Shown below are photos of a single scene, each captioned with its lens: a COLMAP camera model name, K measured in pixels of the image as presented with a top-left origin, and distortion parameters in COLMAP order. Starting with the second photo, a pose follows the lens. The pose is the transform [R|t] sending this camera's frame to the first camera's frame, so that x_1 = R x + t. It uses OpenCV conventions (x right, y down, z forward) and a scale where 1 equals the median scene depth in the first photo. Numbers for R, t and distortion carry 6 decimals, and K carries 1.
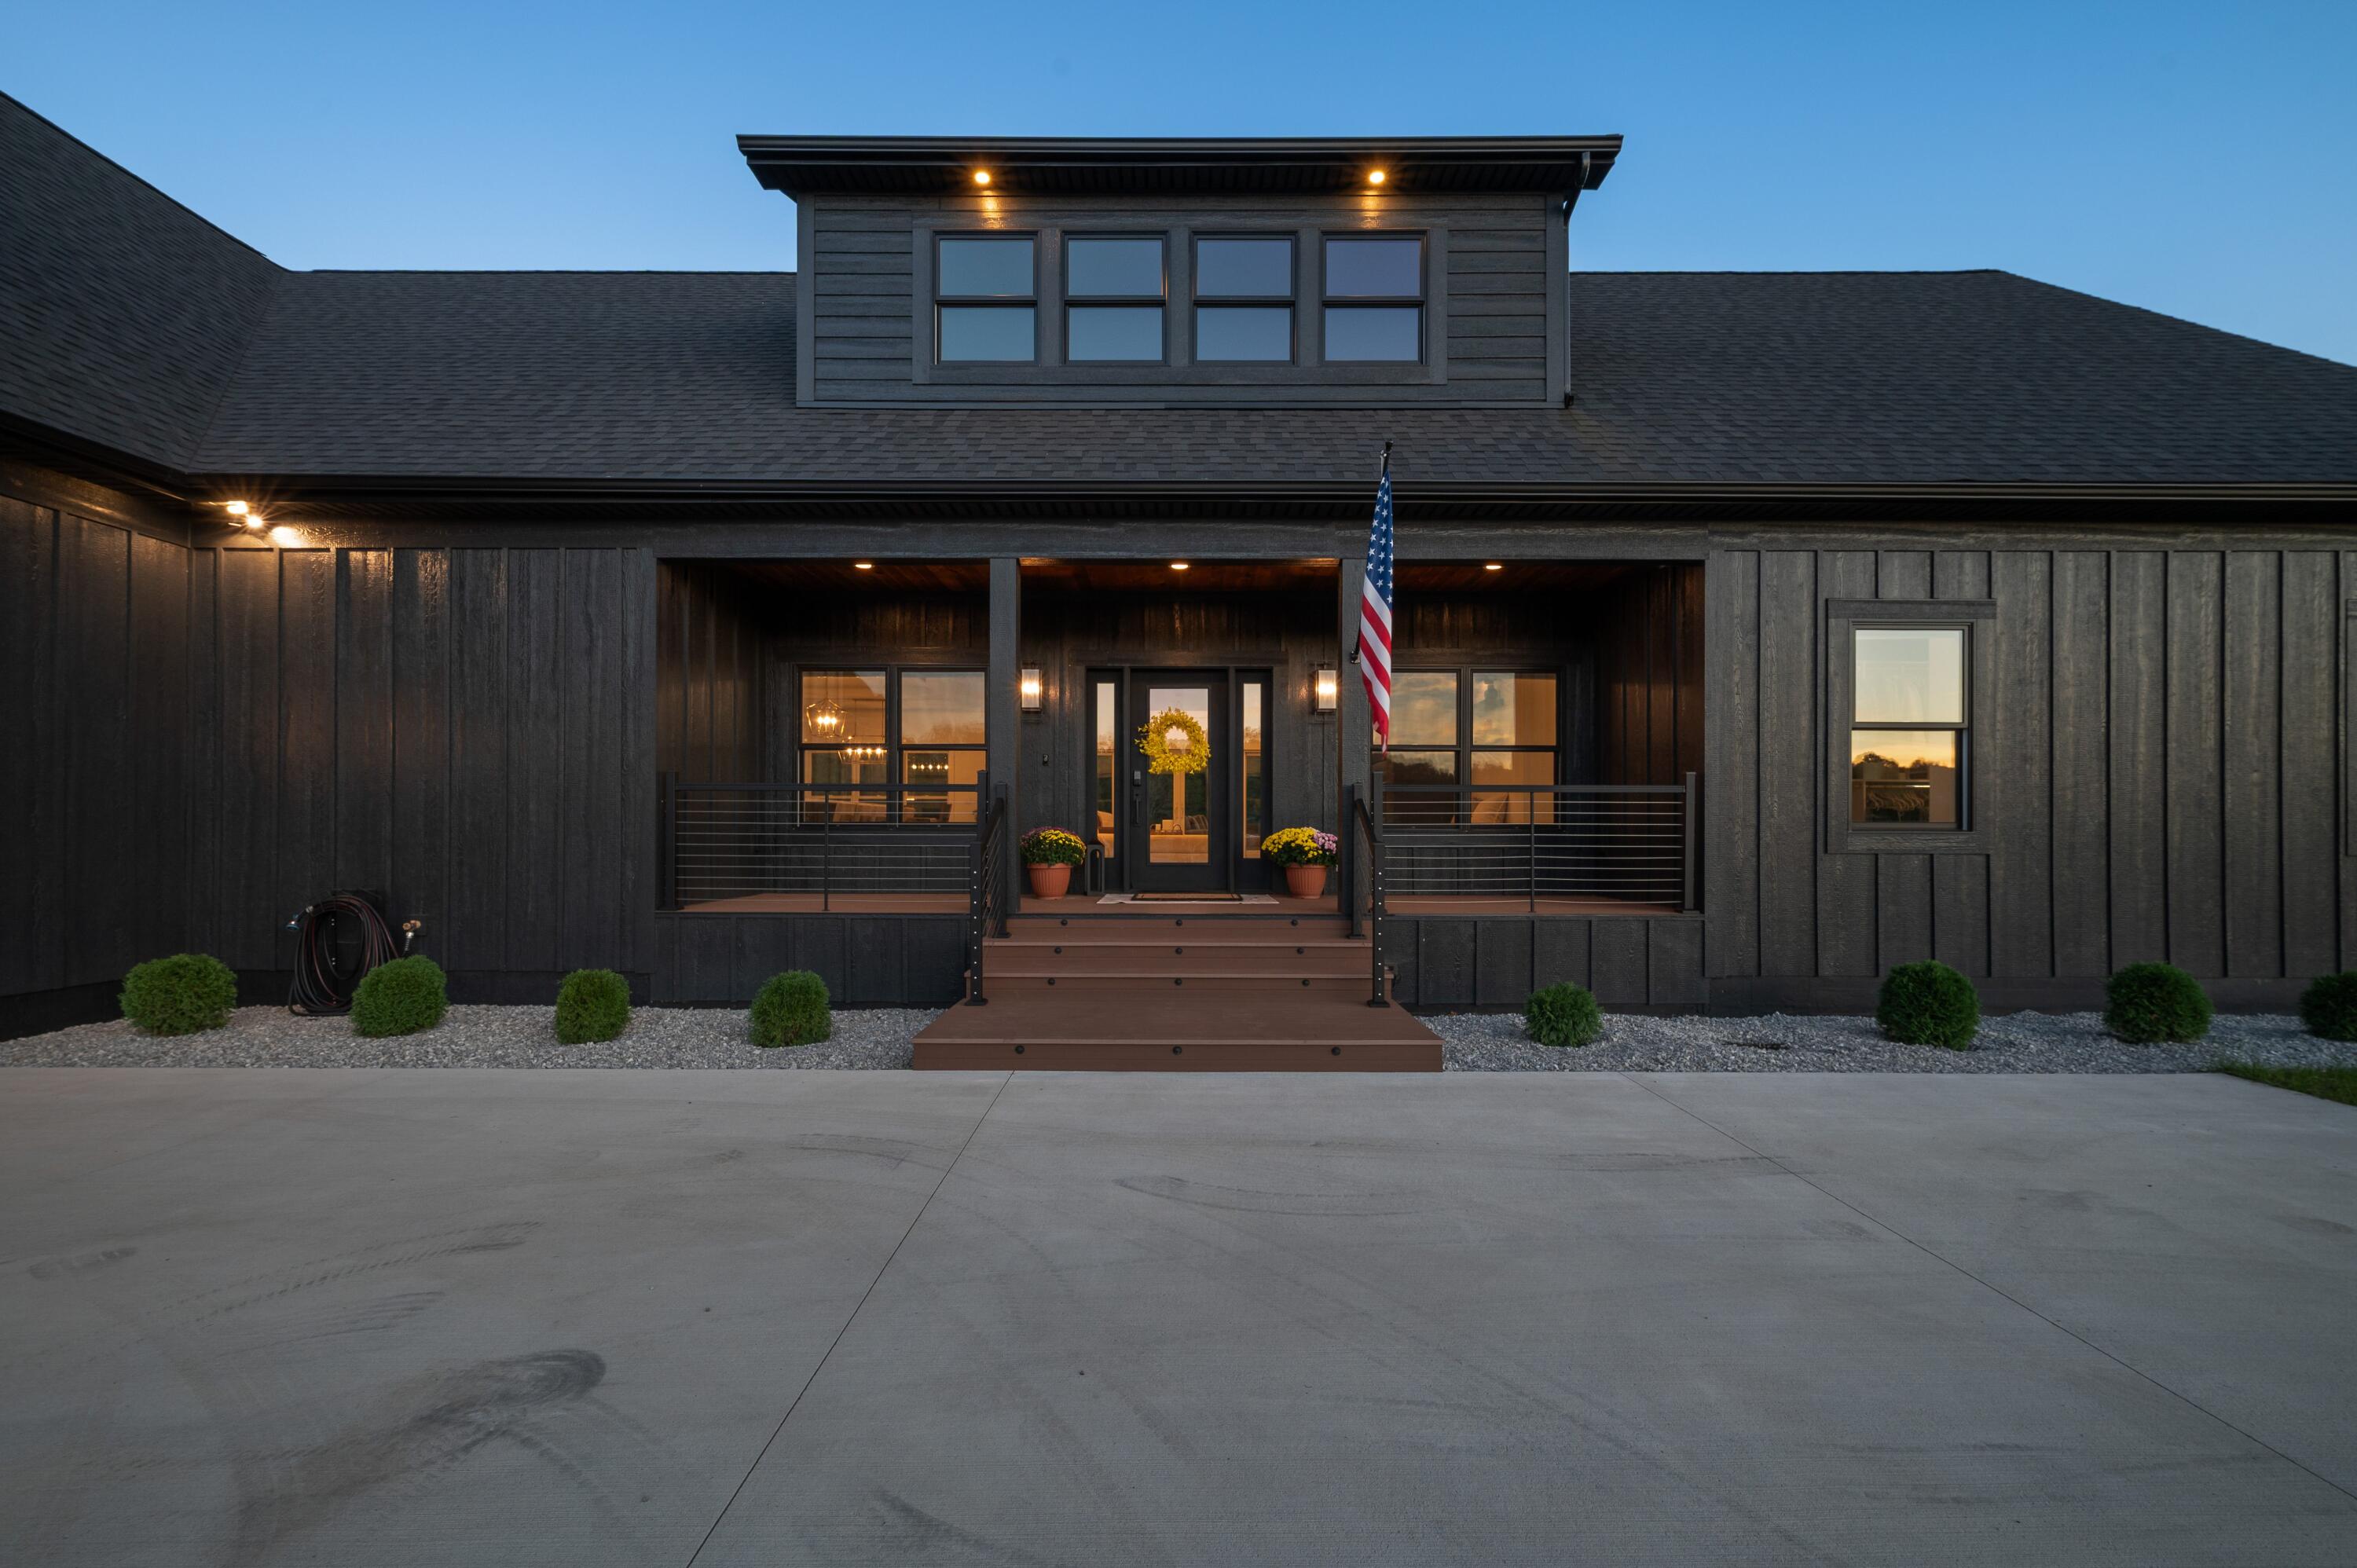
lens RADIAL K [[945.2, 0, 1211.3], [0, 945.2, 827.3], [0, 0, 1]] dist [0.000376, -0.000005]
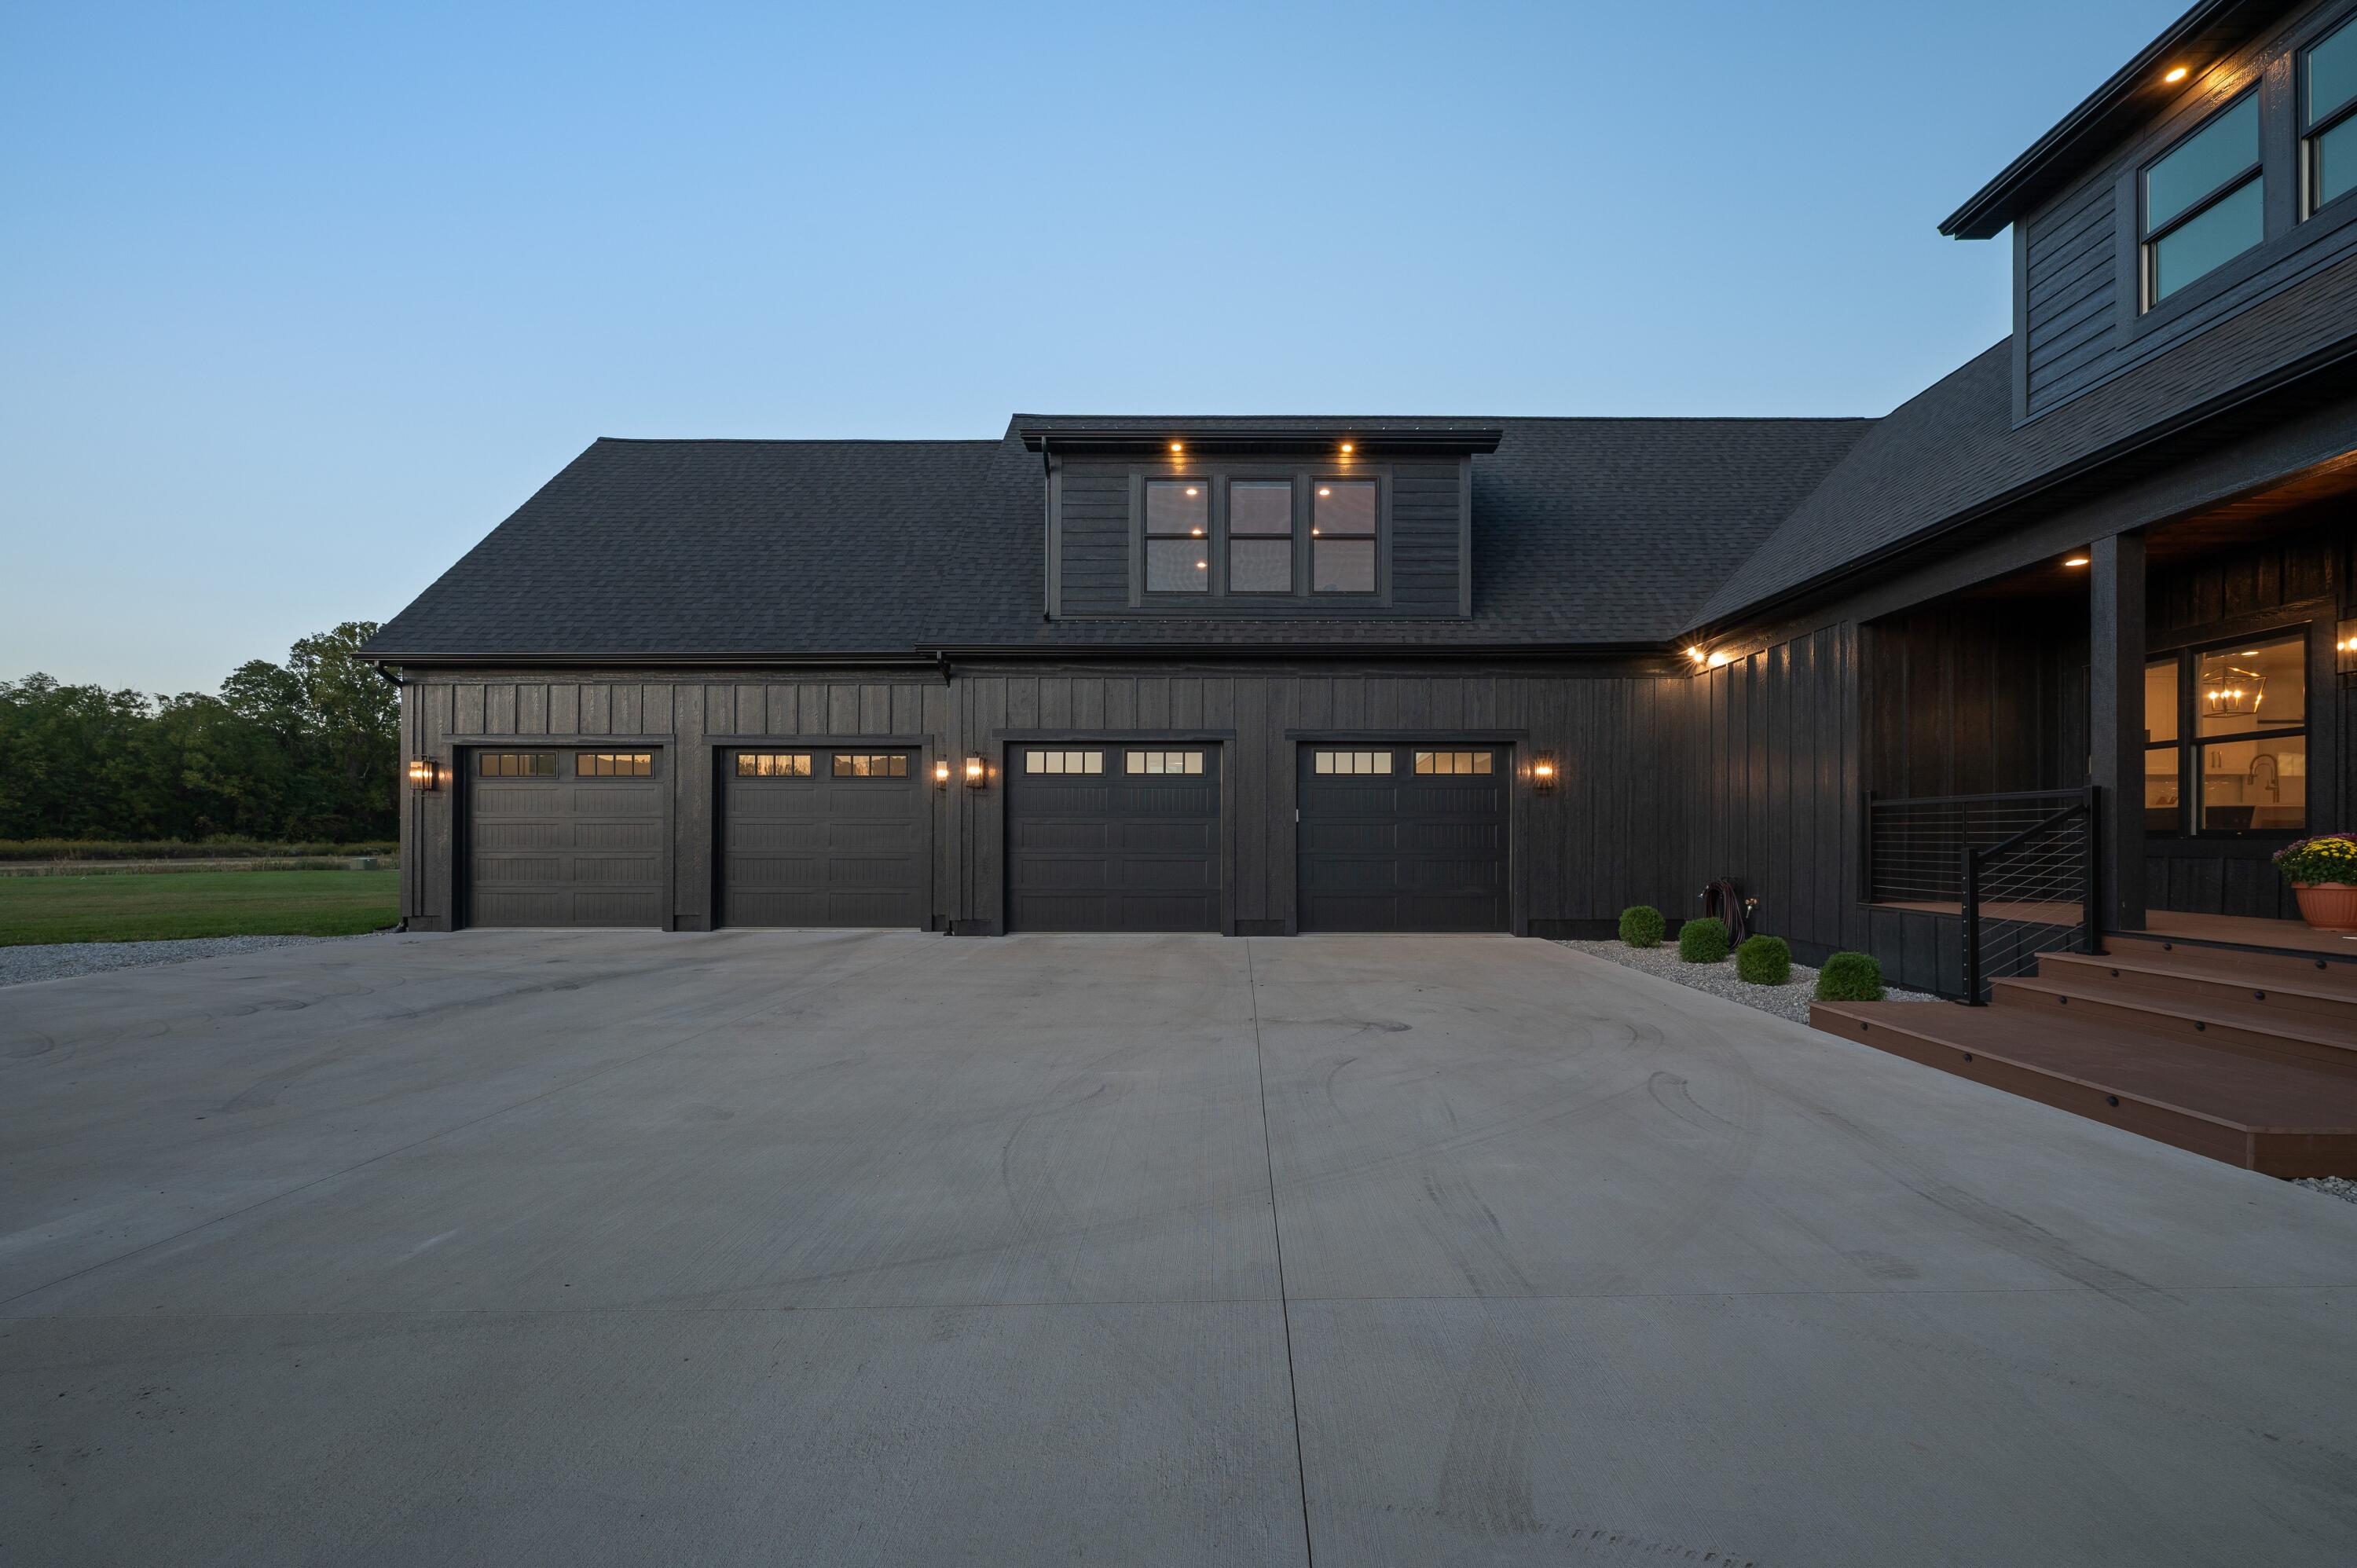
lens RADIAL K [[945.2, 0, 1211.3], [0, 945.2, 827.3], [0, 0, 1]] dist [0.000376, -0.000005]
pose [[-0.014393, -0.014893, -0.999785, 0.625337], [0.000581, 0.999889, -0.014903, 0.005390], [0.999896, -0.000796, -0.014383, 0.141640]]
